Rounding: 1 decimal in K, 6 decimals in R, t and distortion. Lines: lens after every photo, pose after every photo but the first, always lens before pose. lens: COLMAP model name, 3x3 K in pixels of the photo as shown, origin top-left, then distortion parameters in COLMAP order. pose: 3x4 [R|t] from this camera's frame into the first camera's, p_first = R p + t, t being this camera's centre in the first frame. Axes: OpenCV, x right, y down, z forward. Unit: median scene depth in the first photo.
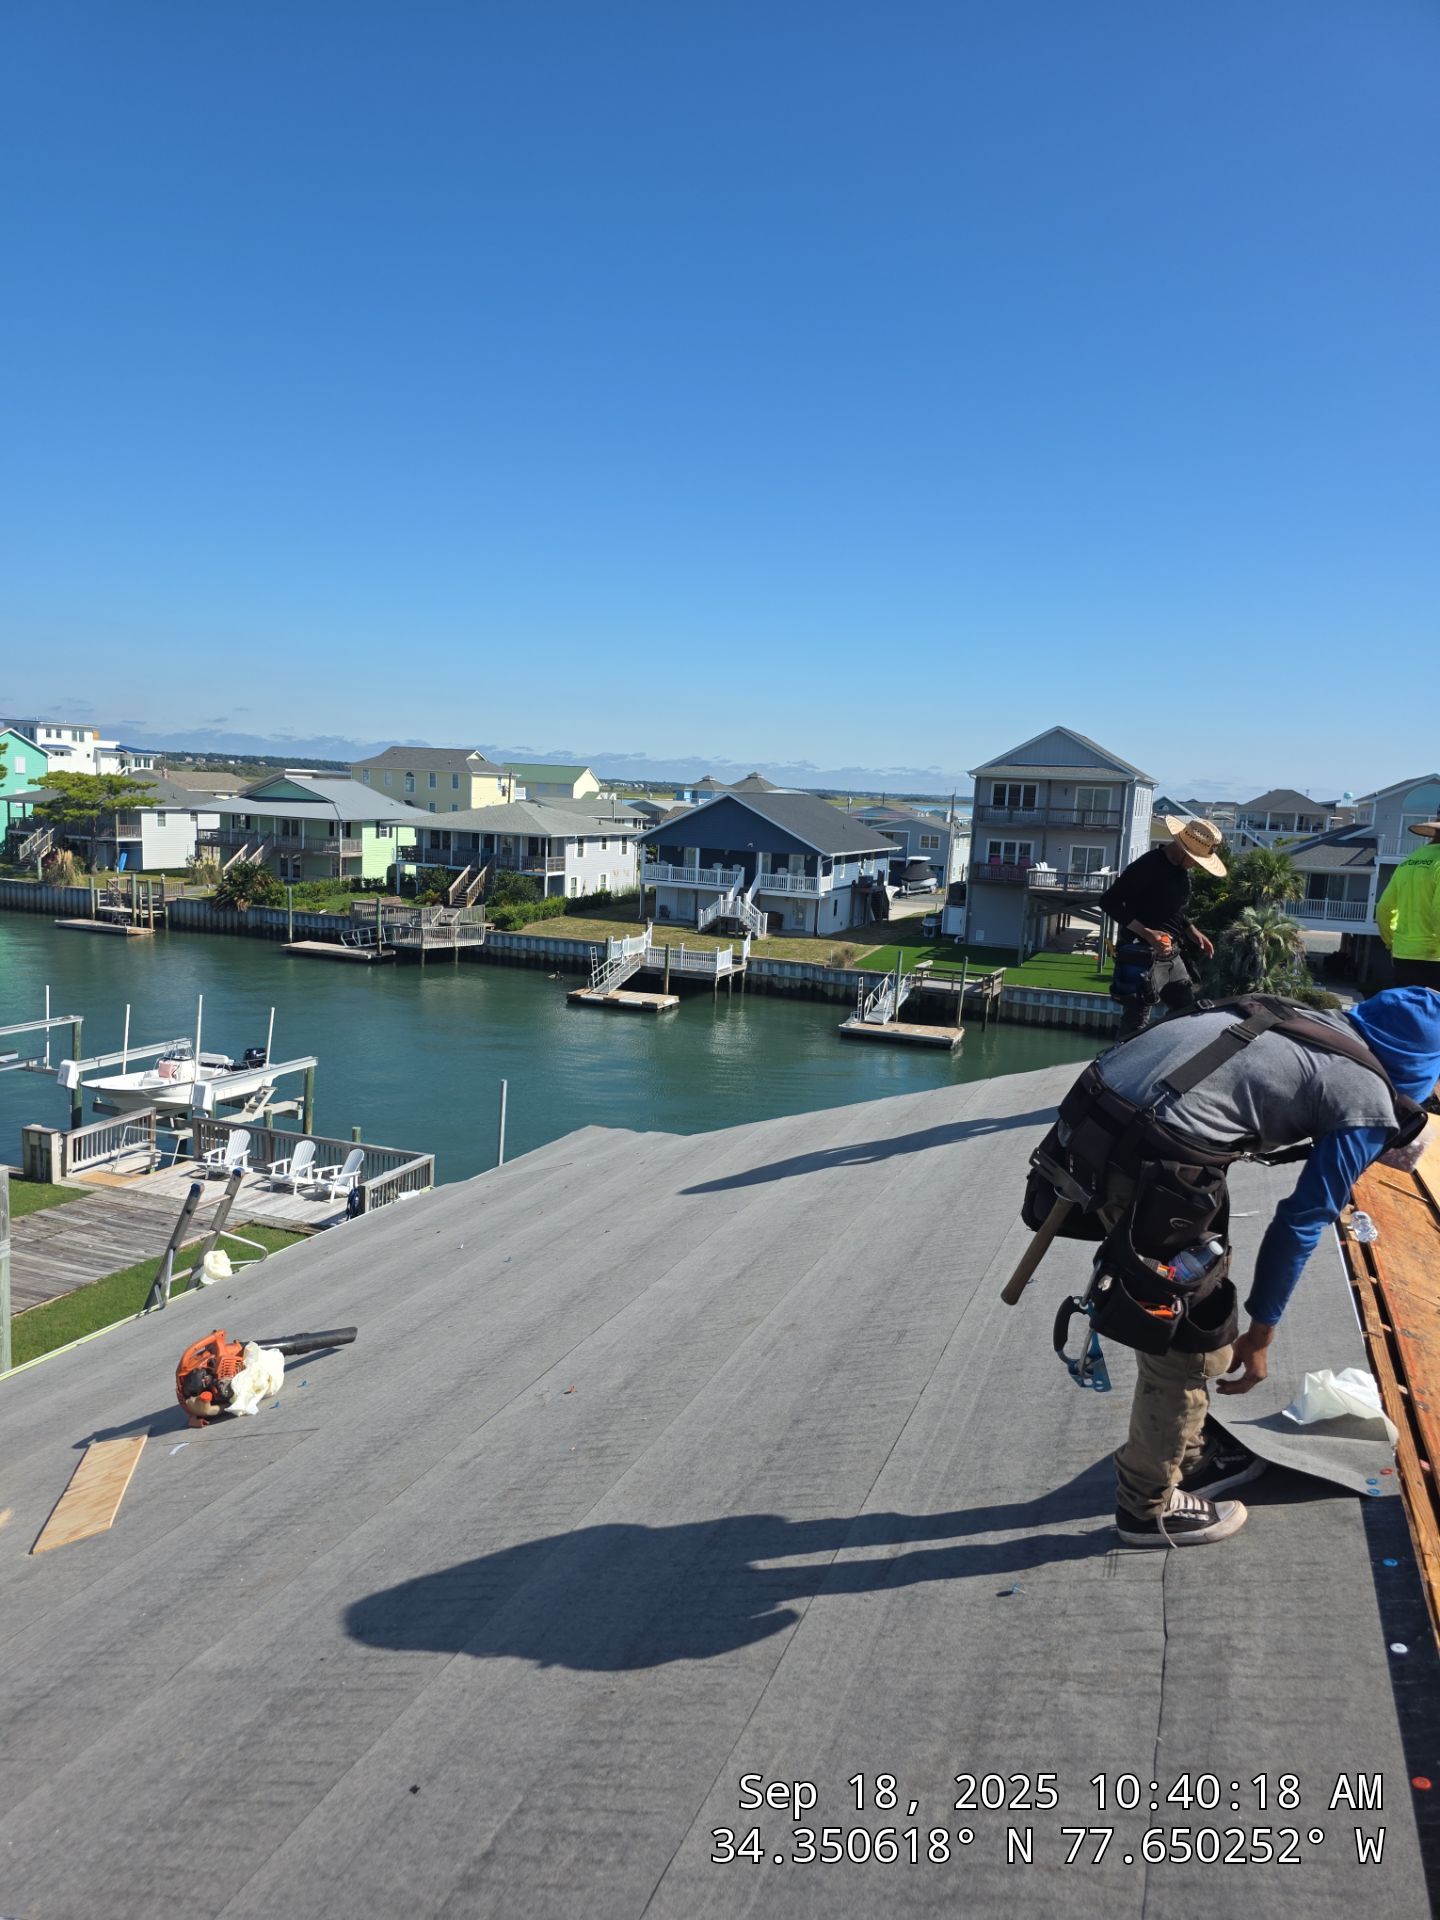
lens RADIAL K [[1291.5, 0, 720.0], [0, 1291.5, 960.0], [0, 0, 1]] dist [0.063552, -0.052979]
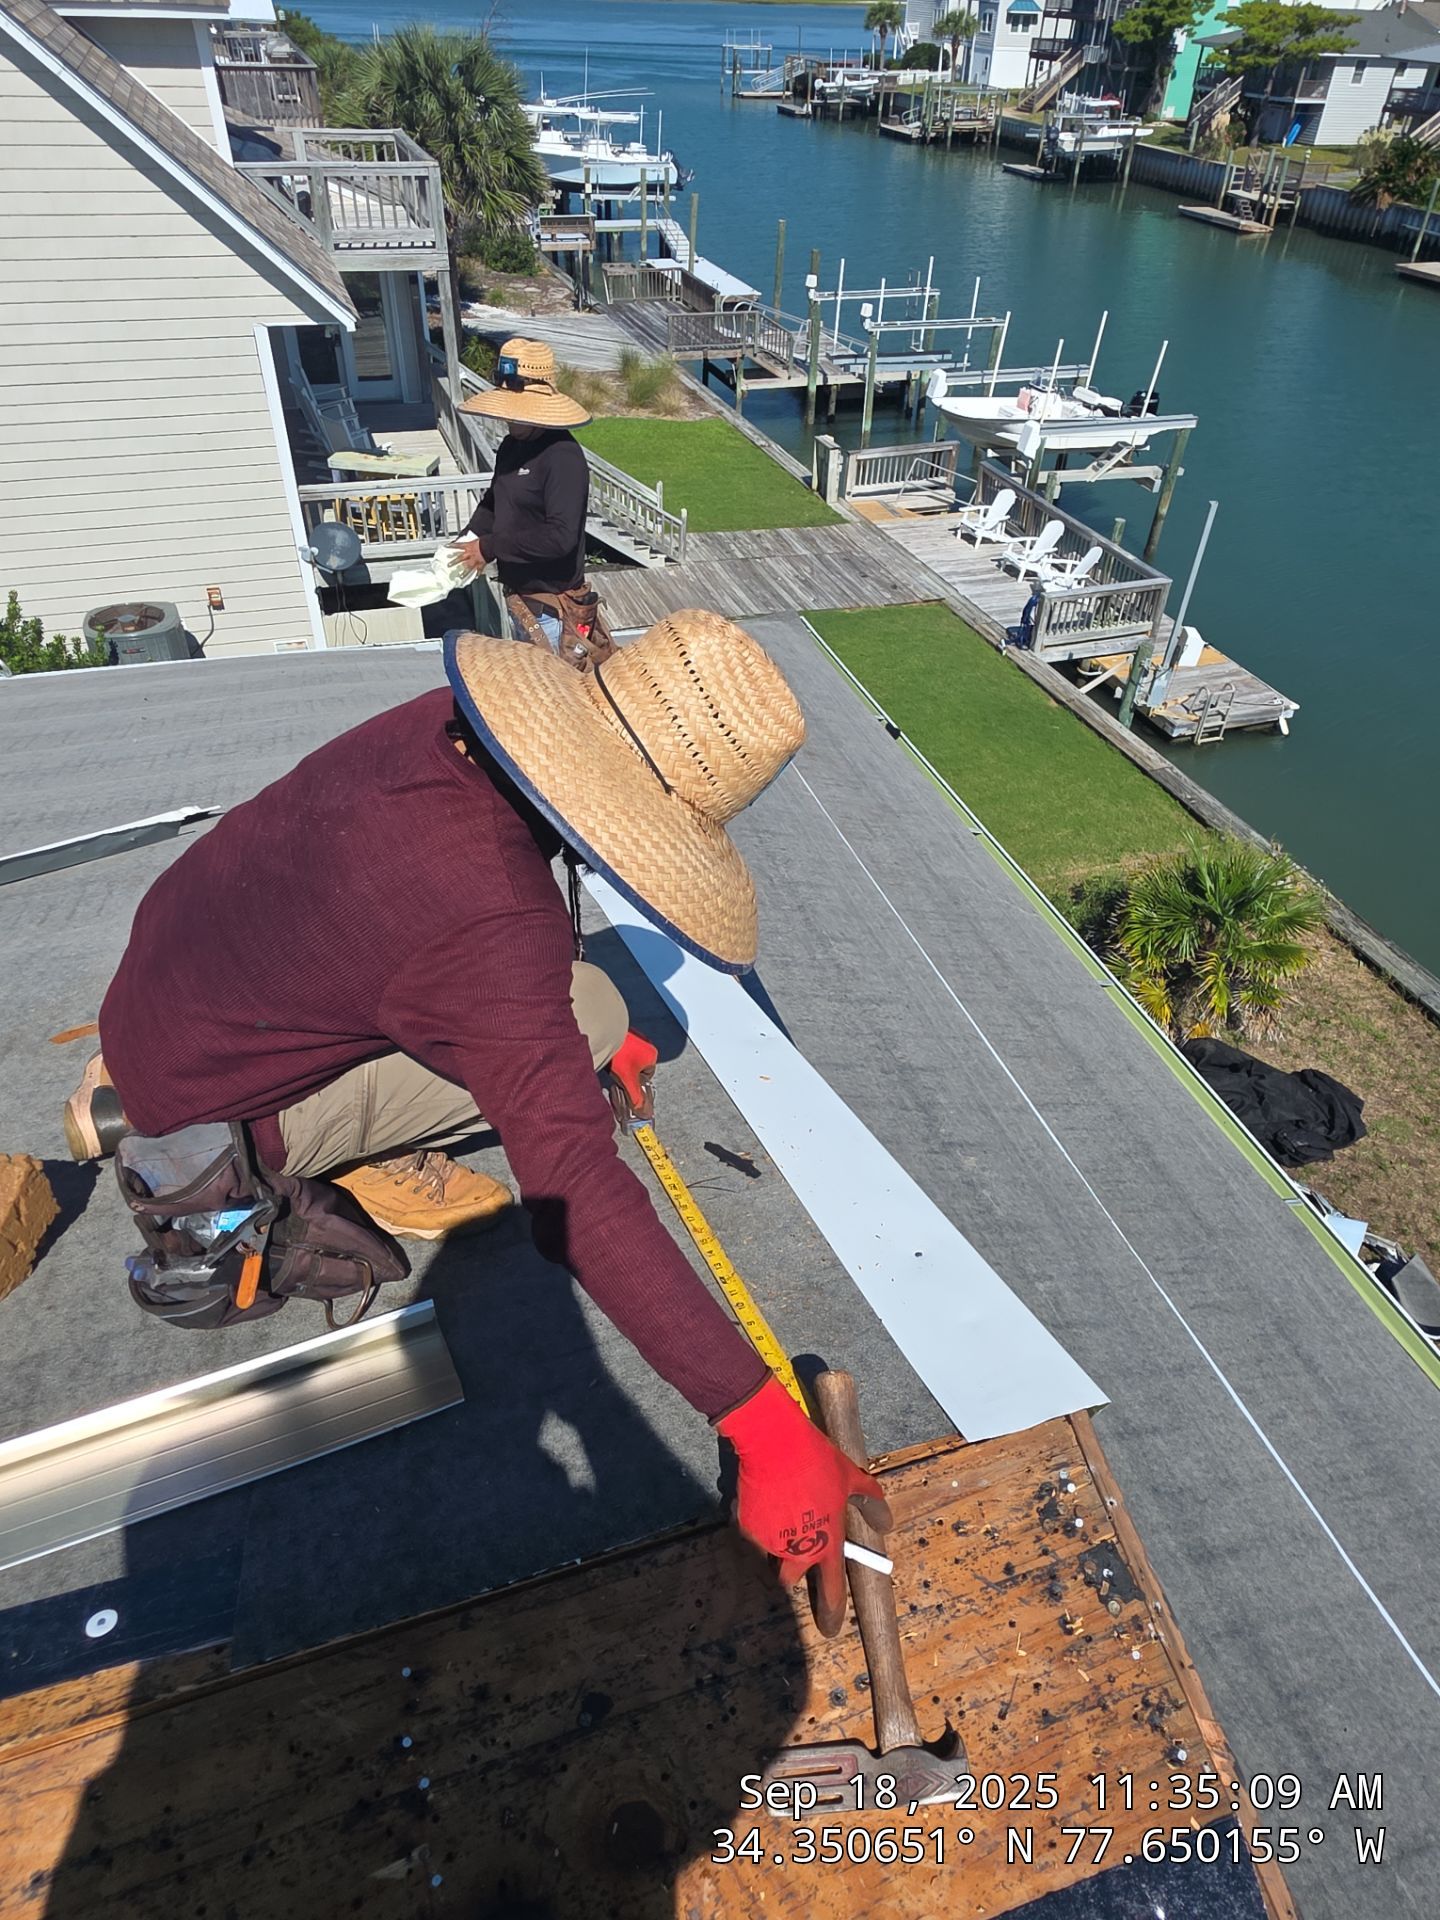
lens RADIAL K [[1202.4, 0, 720.0], [0, 1202.4, 960.0], [0, 0, 1]] dist [0.009448, -0.007800]
pose [[0.642441, 0.464984, -0.609146, 0.109172], [-0.099854, 0.838898, 0.535050, -0.012671], [0.759802, -0.282912, 0.585374, 0.227444]]
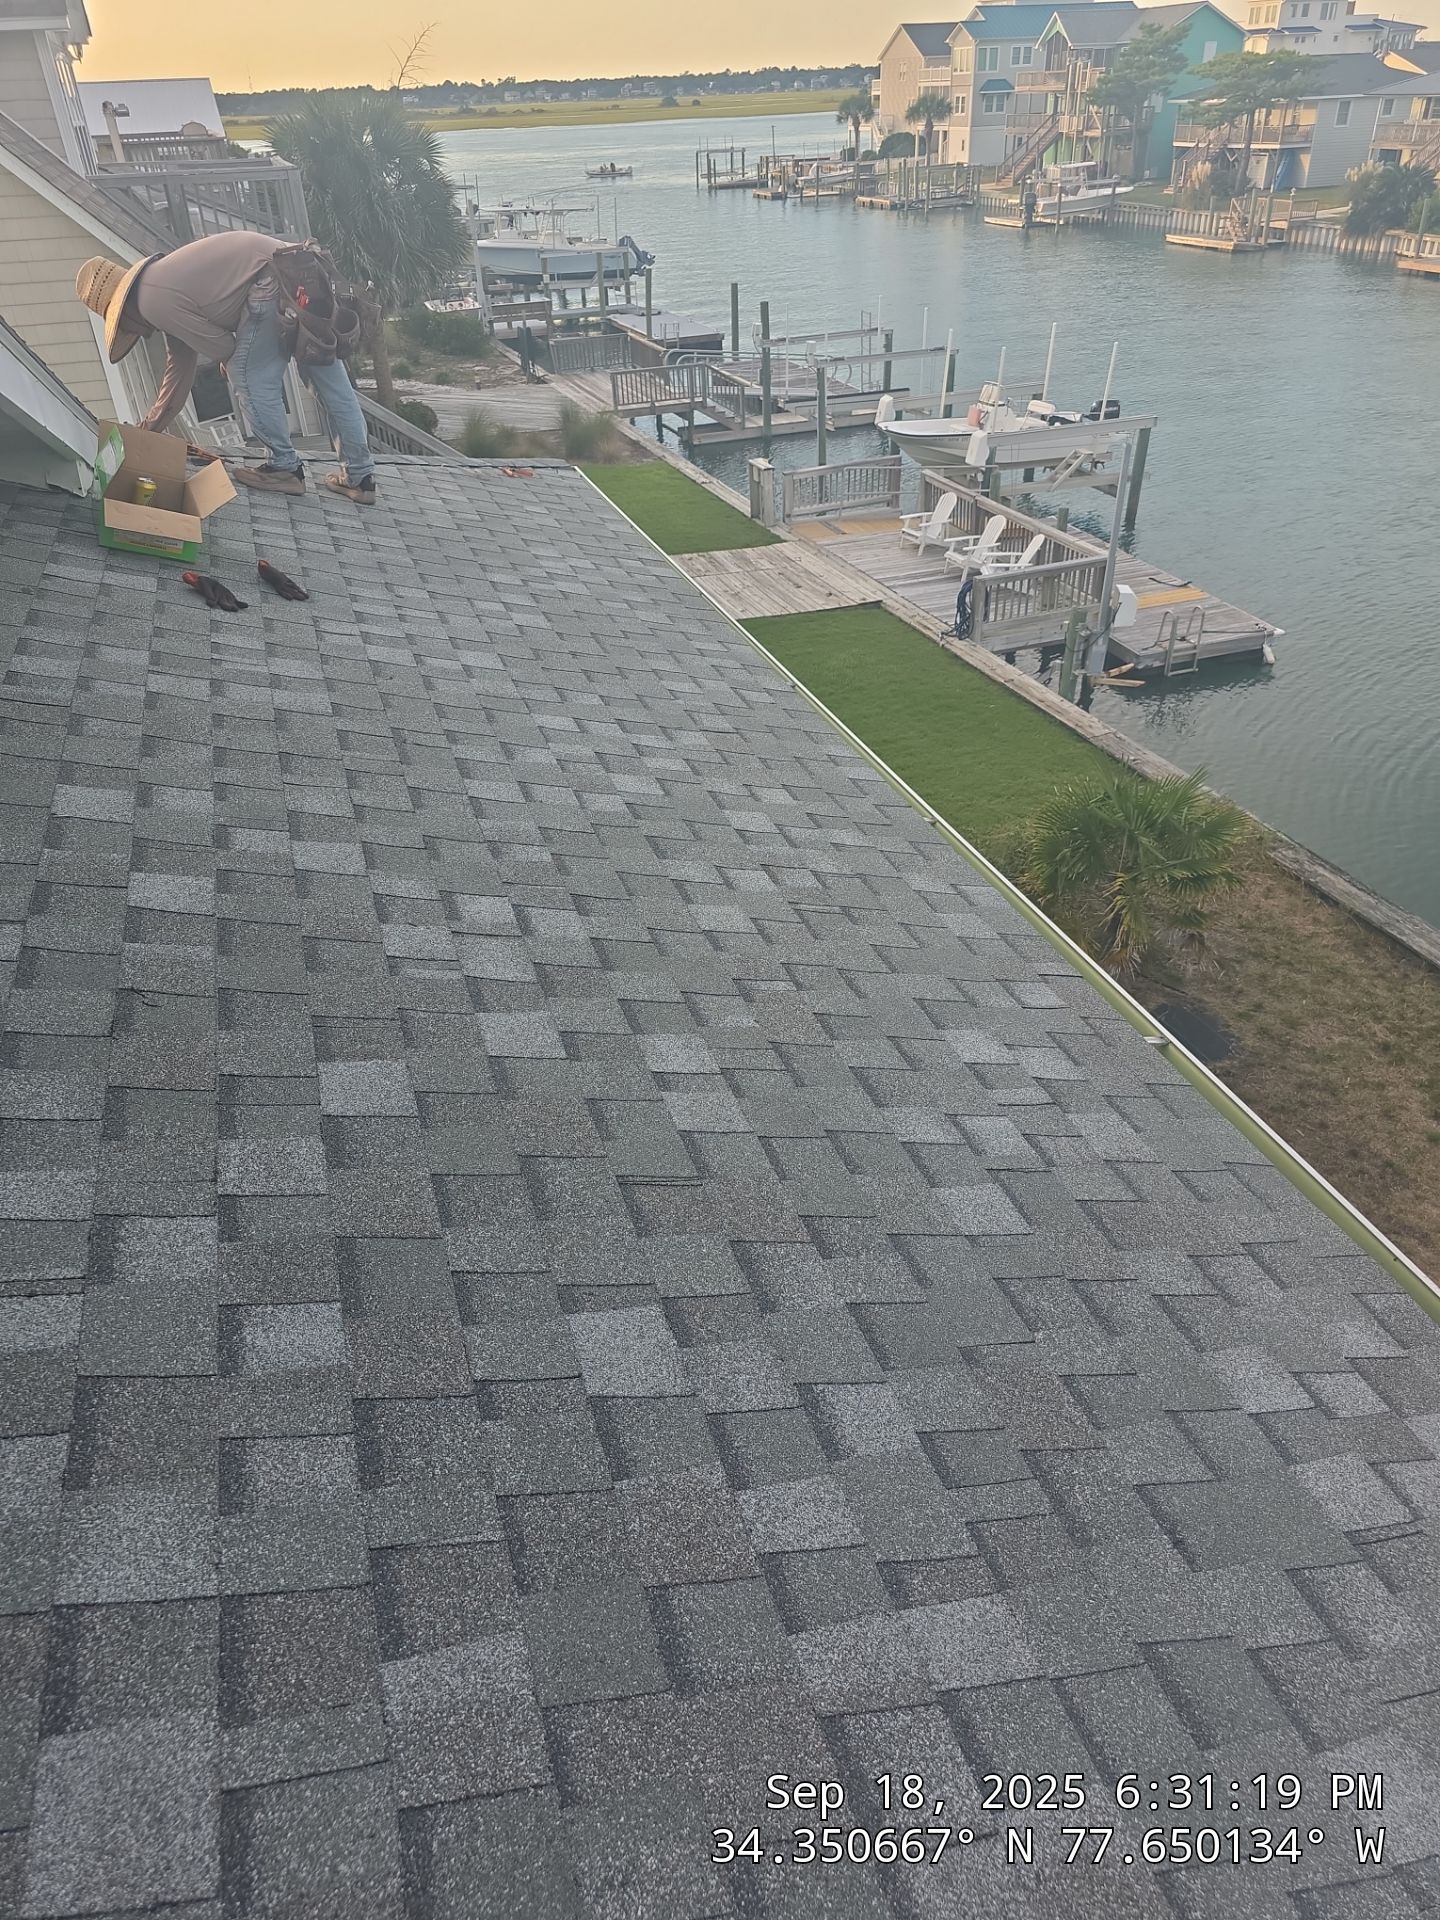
lens RADIAL K [[1291.5, 0, 720.0], [0, 1291.5, 960.0], [0, 0, 1]] dist [0.063552, -0.052979]
pose [[0.646394, 0.358185, -0.673705, 0.152346], [-0.032179, 0.894976, 0.444952, 0.025677], [0.762325, -0.265935, 0.590033, 0.249911]]
